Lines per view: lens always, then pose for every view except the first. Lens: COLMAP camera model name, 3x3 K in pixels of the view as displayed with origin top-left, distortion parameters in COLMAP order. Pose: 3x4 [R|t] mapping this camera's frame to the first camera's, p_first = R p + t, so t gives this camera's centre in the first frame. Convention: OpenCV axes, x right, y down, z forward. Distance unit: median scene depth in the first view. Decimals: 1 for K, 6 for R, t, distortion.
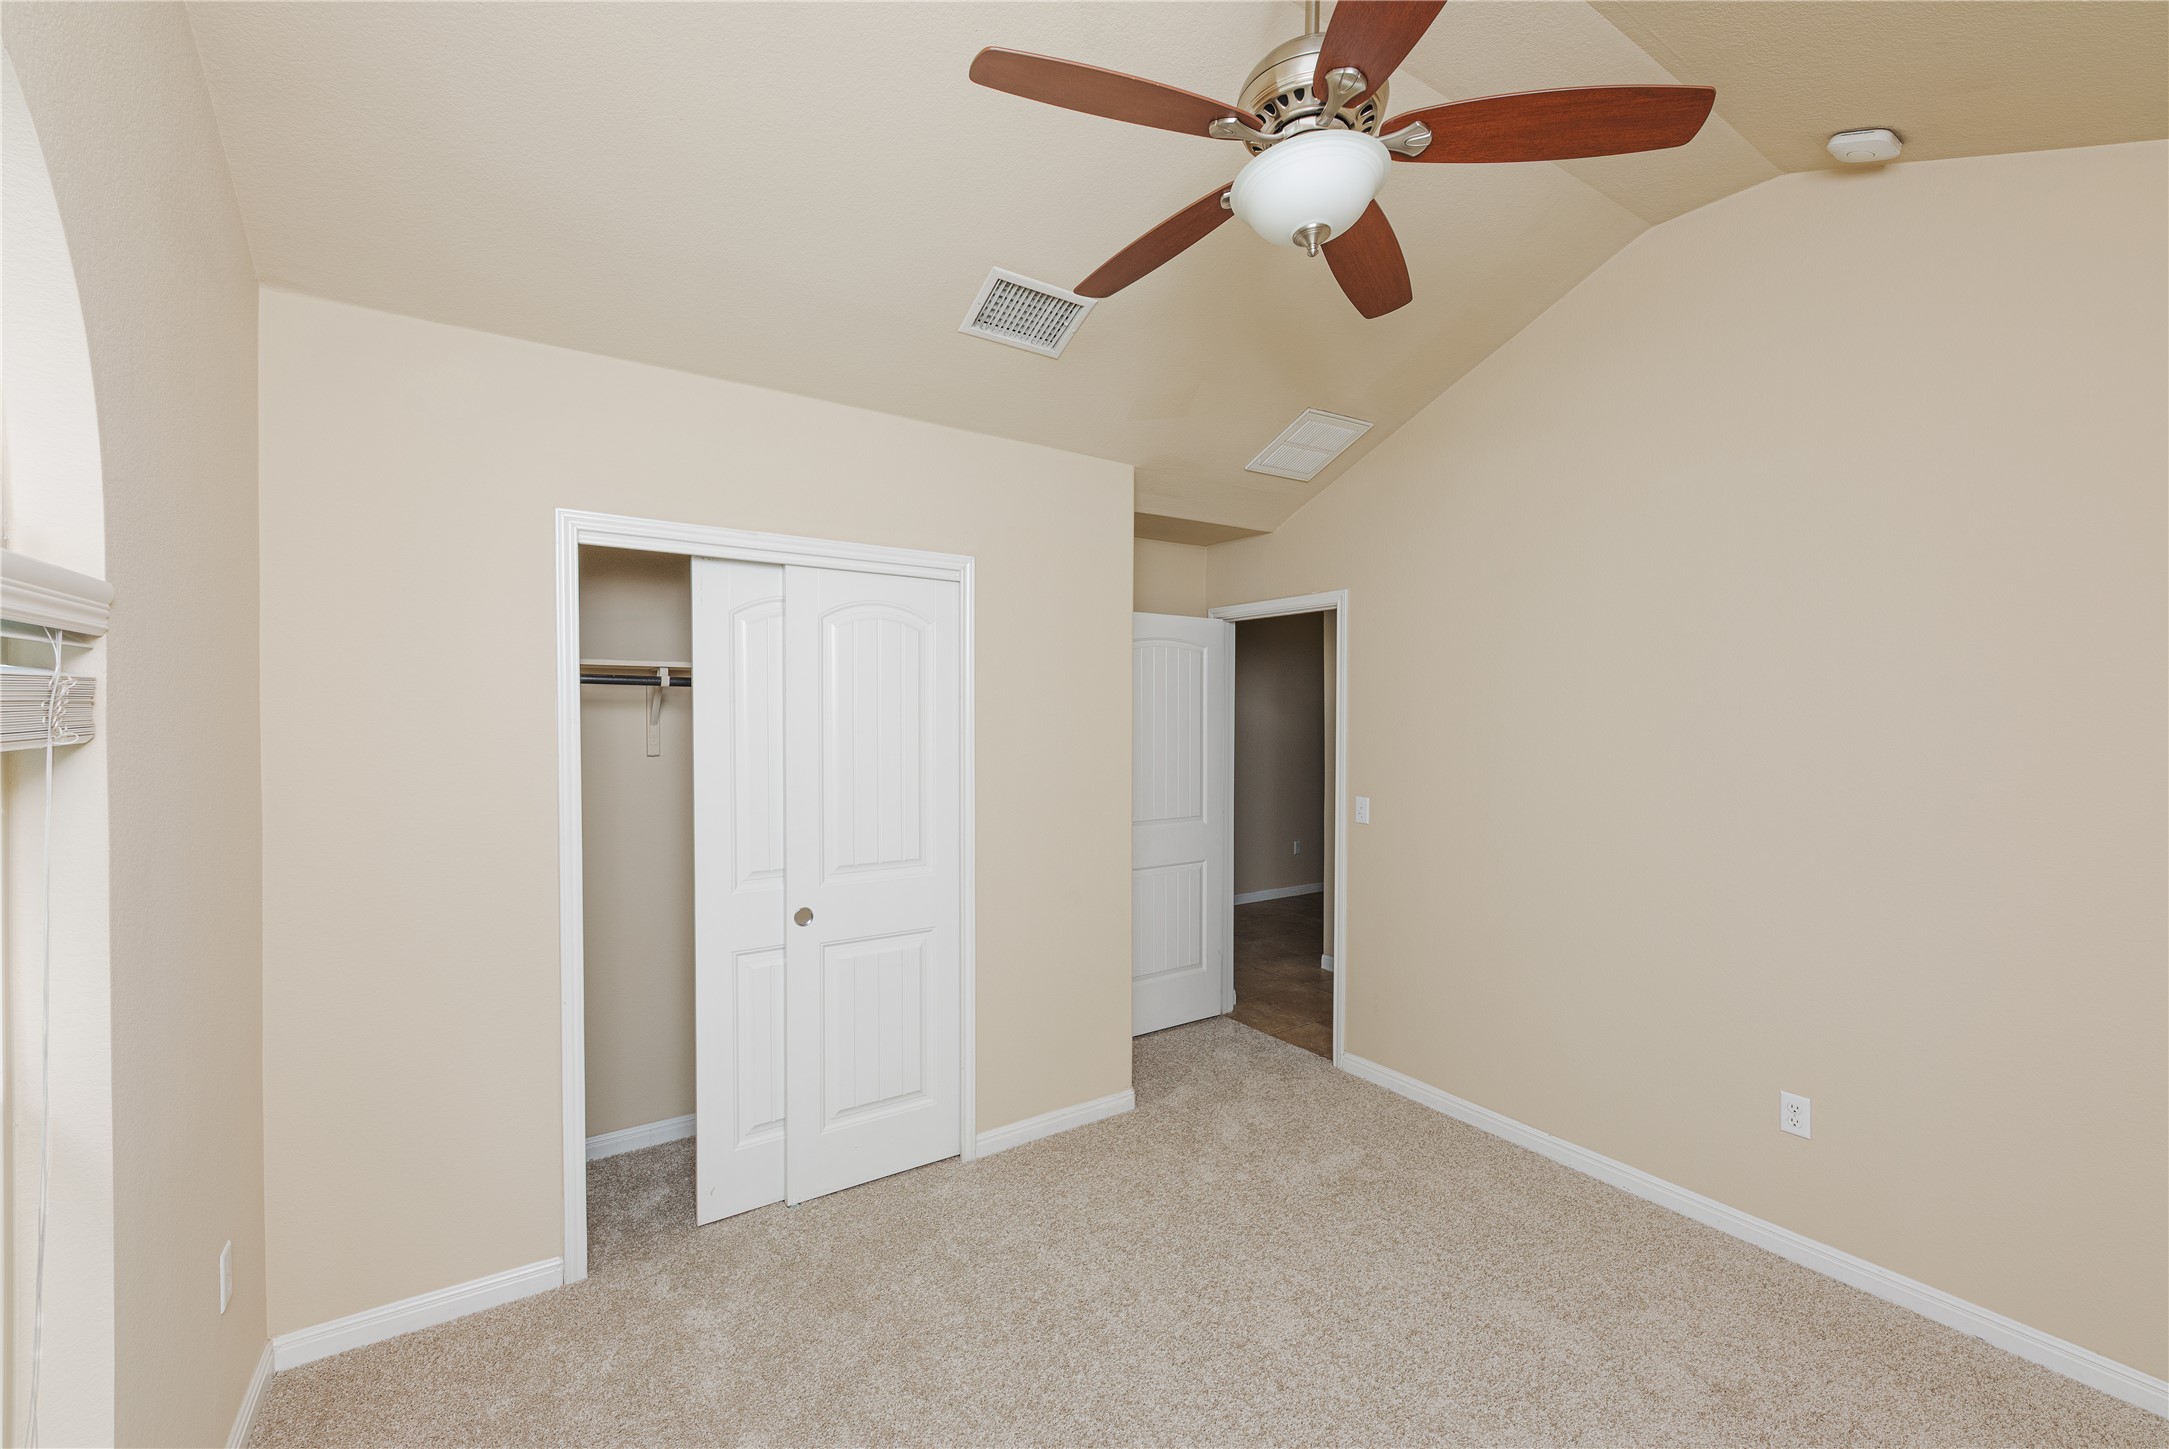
lens RADIAL K [[862.5, 0, 1072.7], [0, 862.5, 726.4], [0, 0, 1]] dist [0.002452, 0.000388]
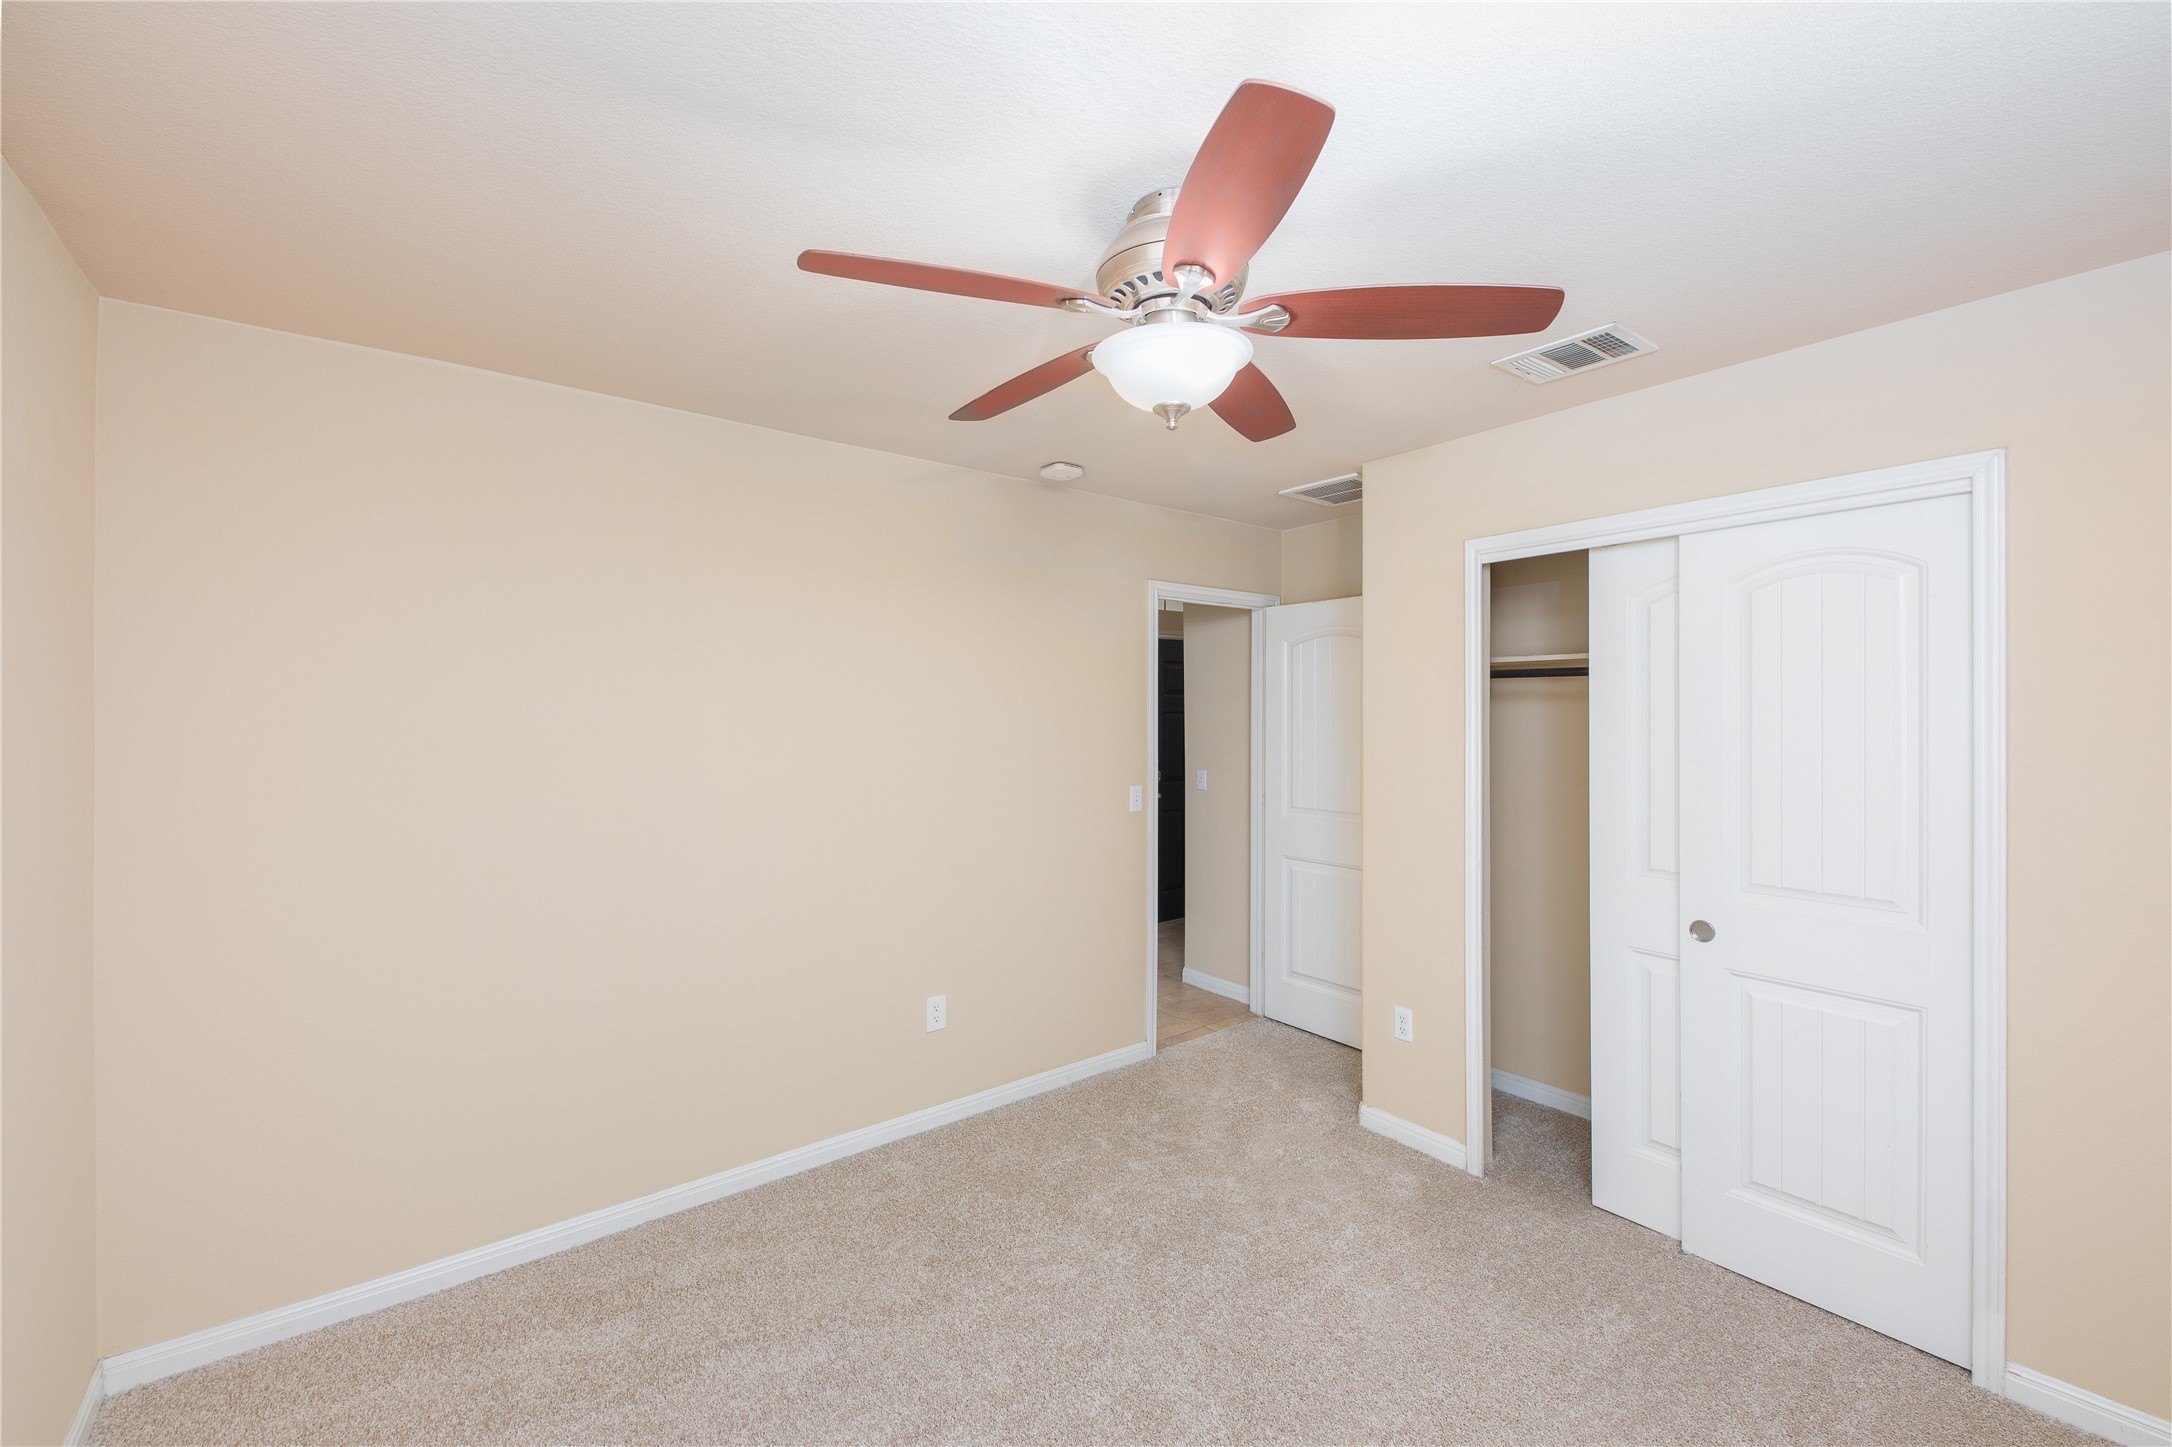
lens RADIAL K [[863.7, 0, 1074.2], [0, 863.7, 725.4], [0, 0, 1]] dist [0.002452, 0.000388]
pose [[0.084142, 0.004863, -0.996442, 0.533543], [-0.004789, 0.999979, 0.004475, 0.009292], [0.996442, 0.004395, 0.084163, 0.303708]]
